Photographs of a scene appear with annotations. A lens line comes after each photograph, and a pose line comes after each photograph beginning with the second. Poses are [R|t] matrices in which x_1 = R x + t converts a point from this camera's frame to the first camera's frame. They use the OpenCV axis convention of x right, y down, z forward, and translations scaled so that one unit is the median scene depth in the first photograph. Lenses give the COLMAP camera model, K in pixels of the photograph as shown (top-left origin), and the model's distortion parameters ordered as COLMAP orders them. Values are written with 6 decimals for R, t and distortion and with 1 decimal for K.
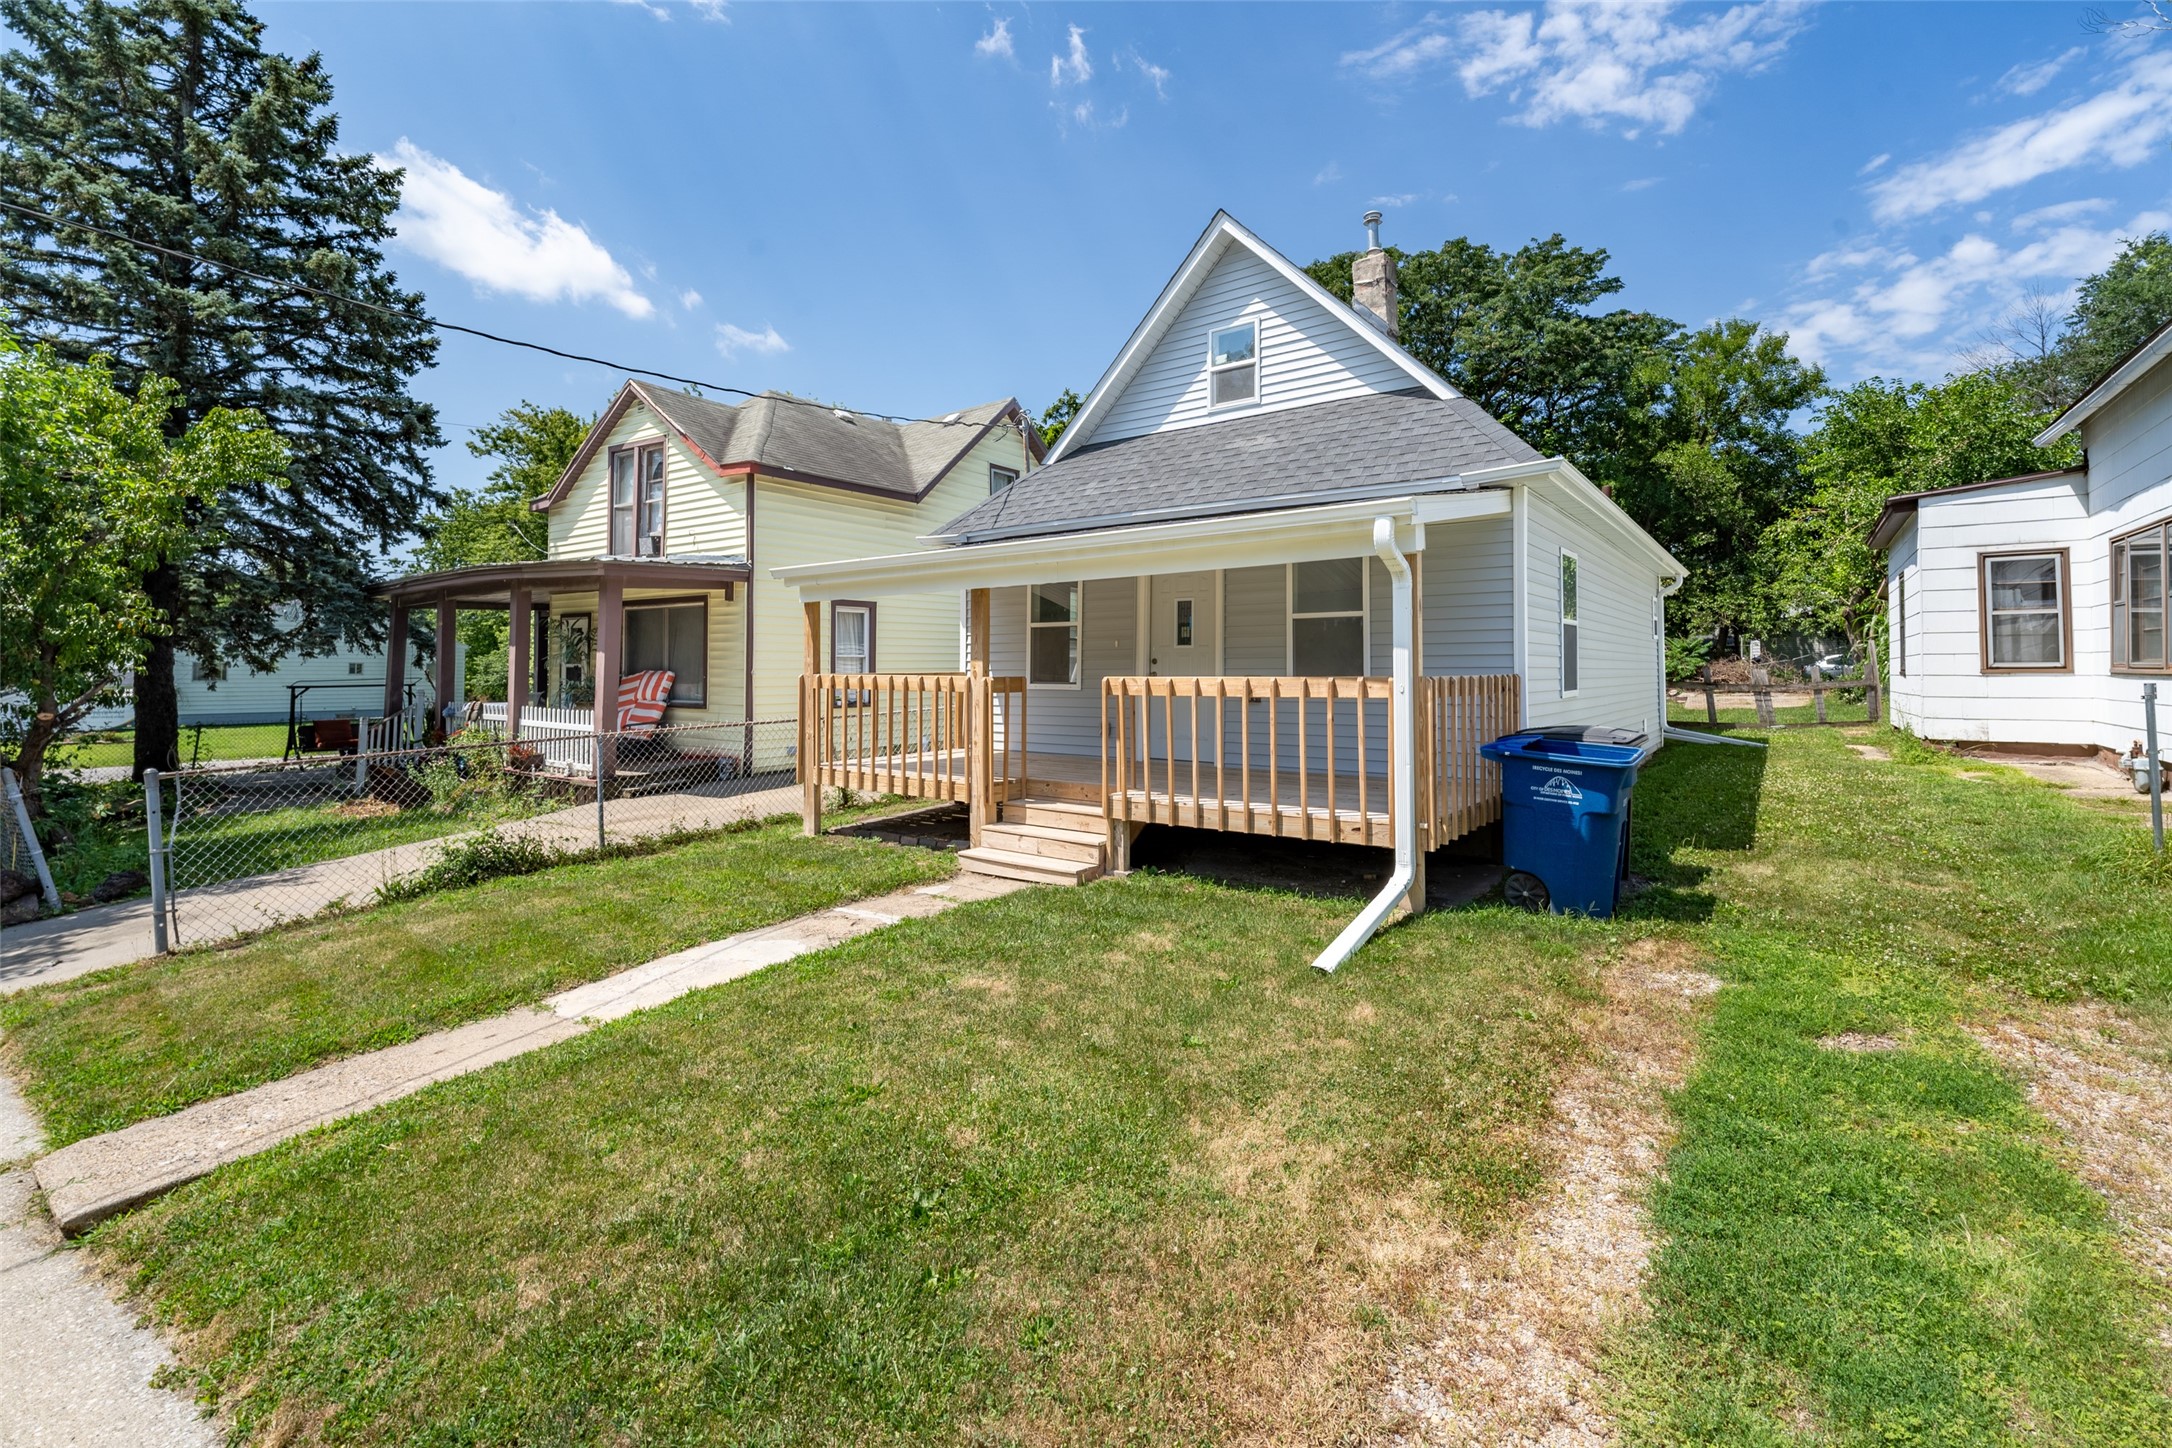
lens RADIAL K [[988.9, 0, 1079.1], [0, 988.9, 598.7], [0, 0, 1]] dist [-0.000068, 0.000030]
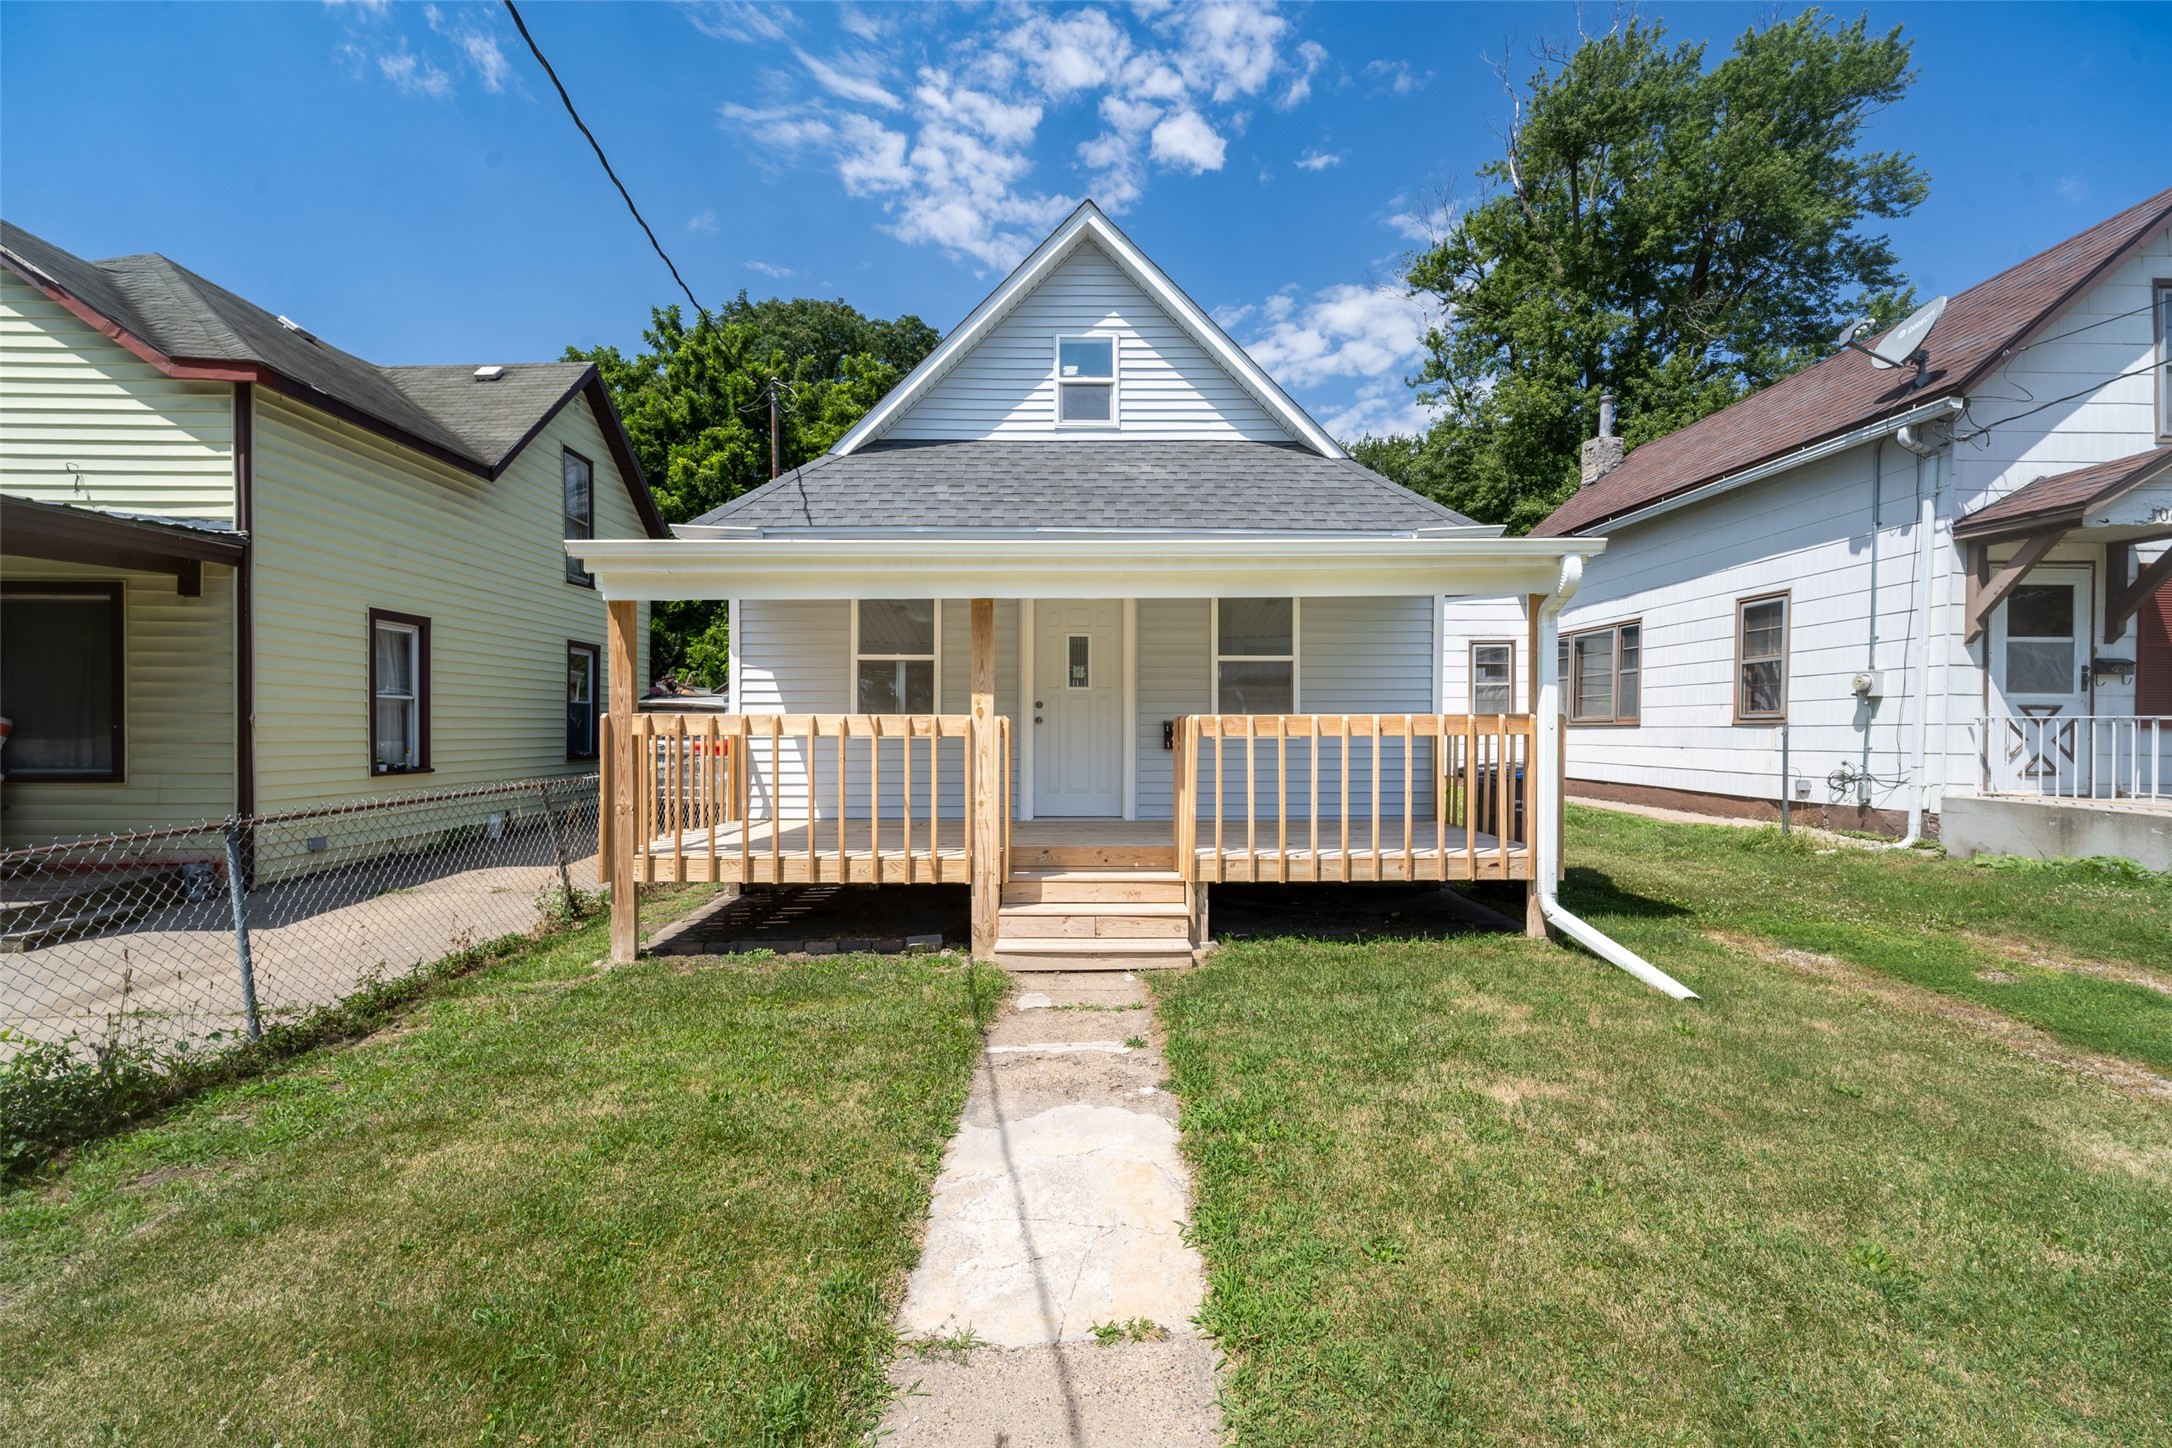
lens RADIAL K [[901.1, 0, 1107.2], [0, 901.1, 726.3], [0, 0, 1]] dist [0.000300, -0.000456]
pose [[0.779858, -0.006509, 0.625922, -0.343294], [-0.043636, 0.996948, 0.064735, 0.027452], [-0.624433, -0.077797, 0.777194, 0.305551]]
